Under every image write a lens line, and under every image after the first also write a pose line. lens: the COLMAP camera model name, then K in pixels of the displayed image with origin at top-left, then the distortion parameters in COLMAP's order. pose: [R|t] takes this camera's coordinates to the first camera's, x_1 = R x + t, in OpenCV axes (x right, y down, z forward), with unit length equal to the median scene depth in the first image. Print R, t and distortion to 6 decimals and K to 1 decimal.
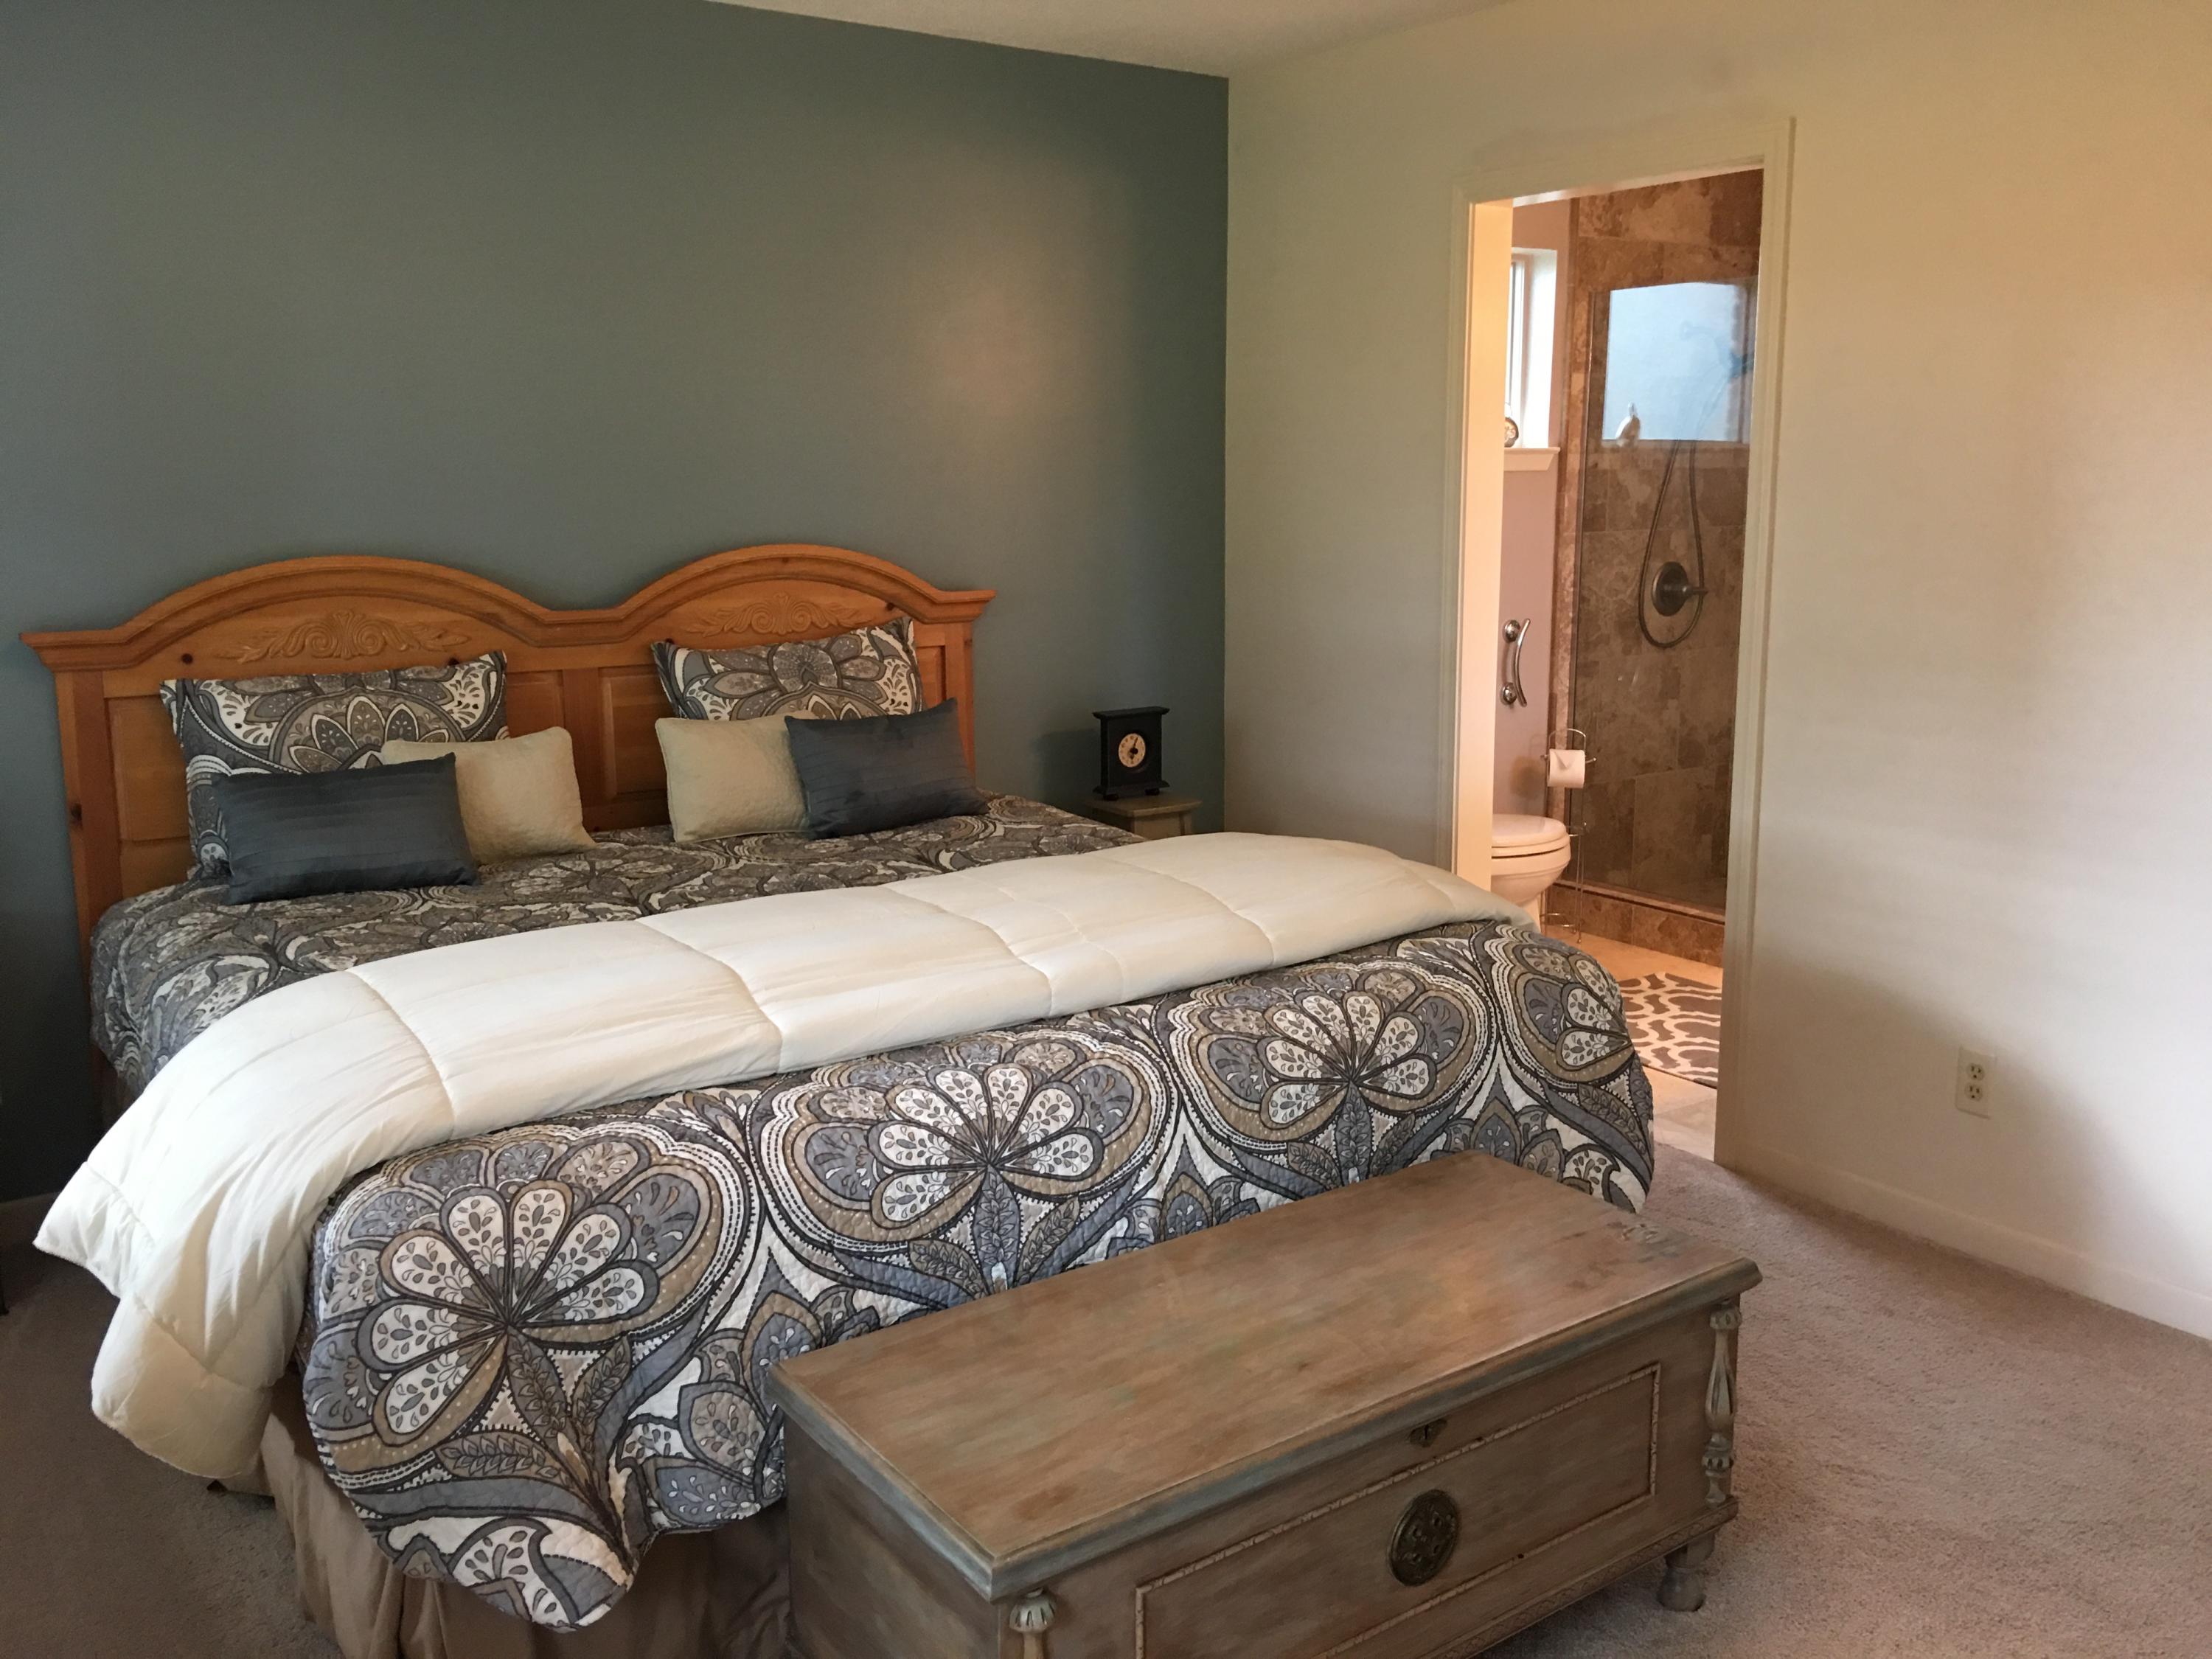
lens RADIAL K [[1908.2, 0, 1108.5], [0, 1908.2, 818.3], [0, 0, 1]] dist [0.063029, -0.034654]
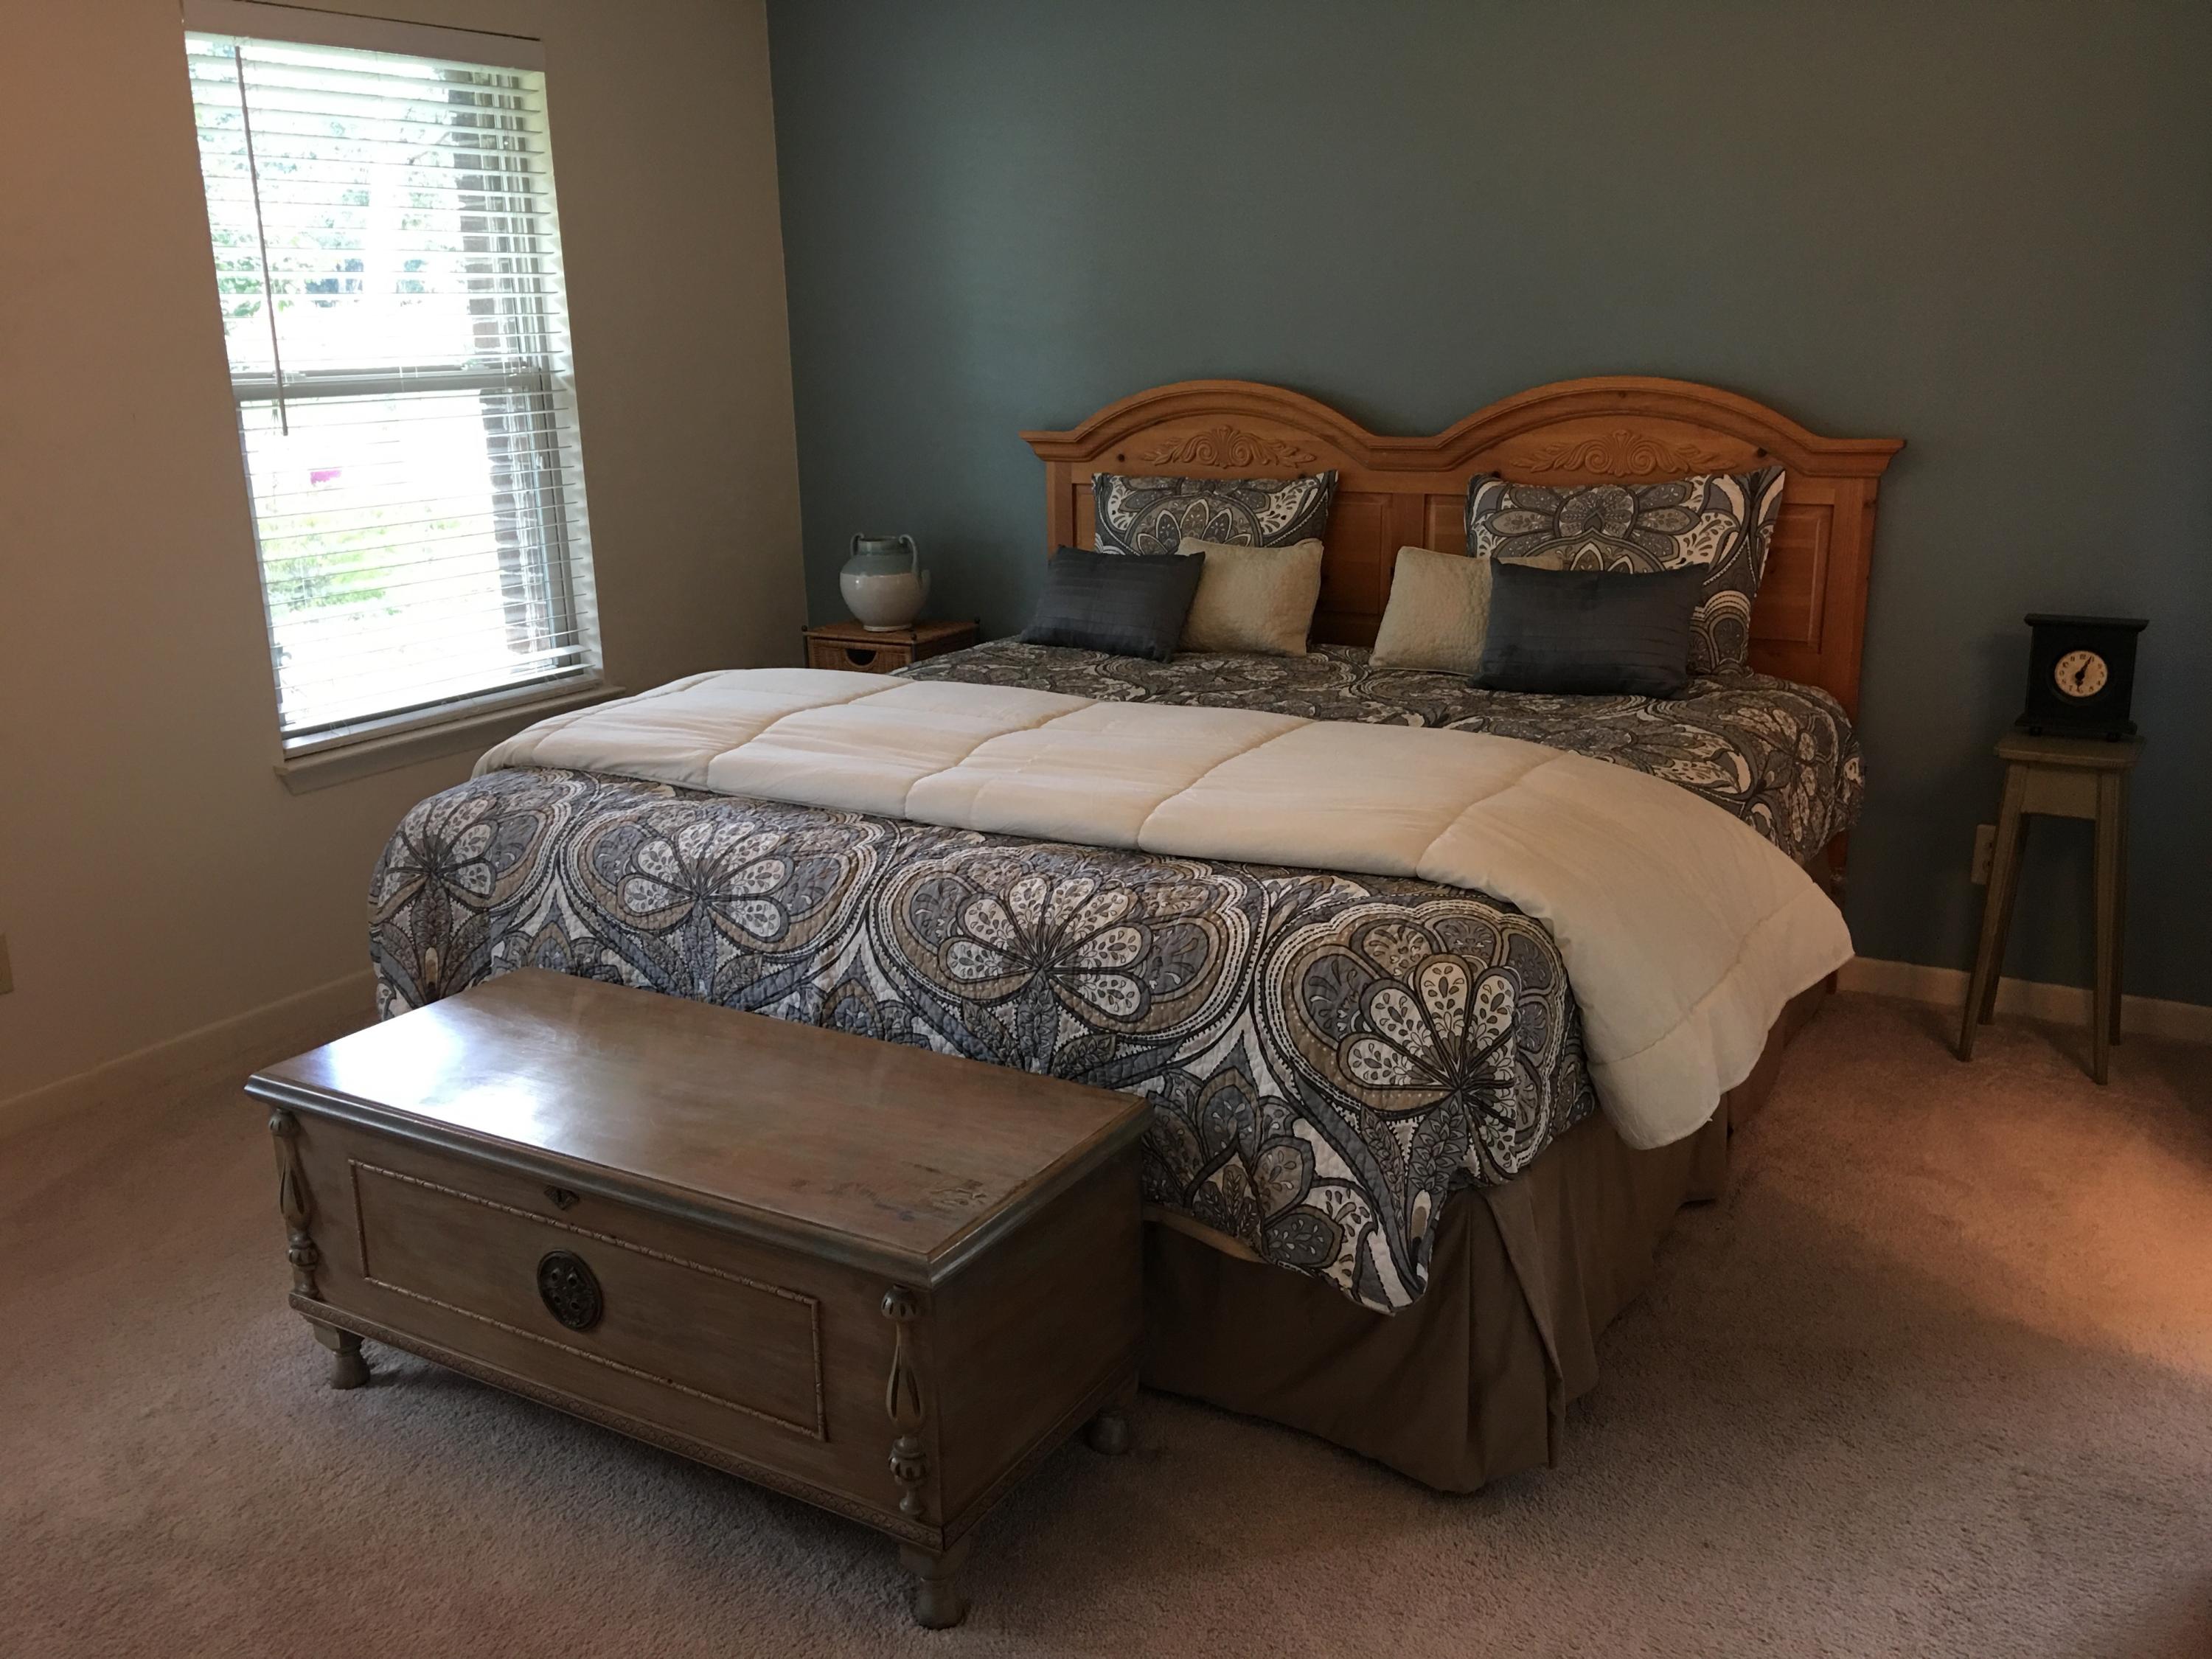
lens RADIAL K [[1908.2, 0, 1107.3], [0, 1908.2, 823.7], [0, 0, 1]] dist [0.063029, -0.034654]
pose [[0.381734, 0.232205, -0.894629, 0.864031], [-0.149255, 0.970711, 0.188266, -0.100928], [0.912142, 0.061660, 0.405211, 0.582384]]
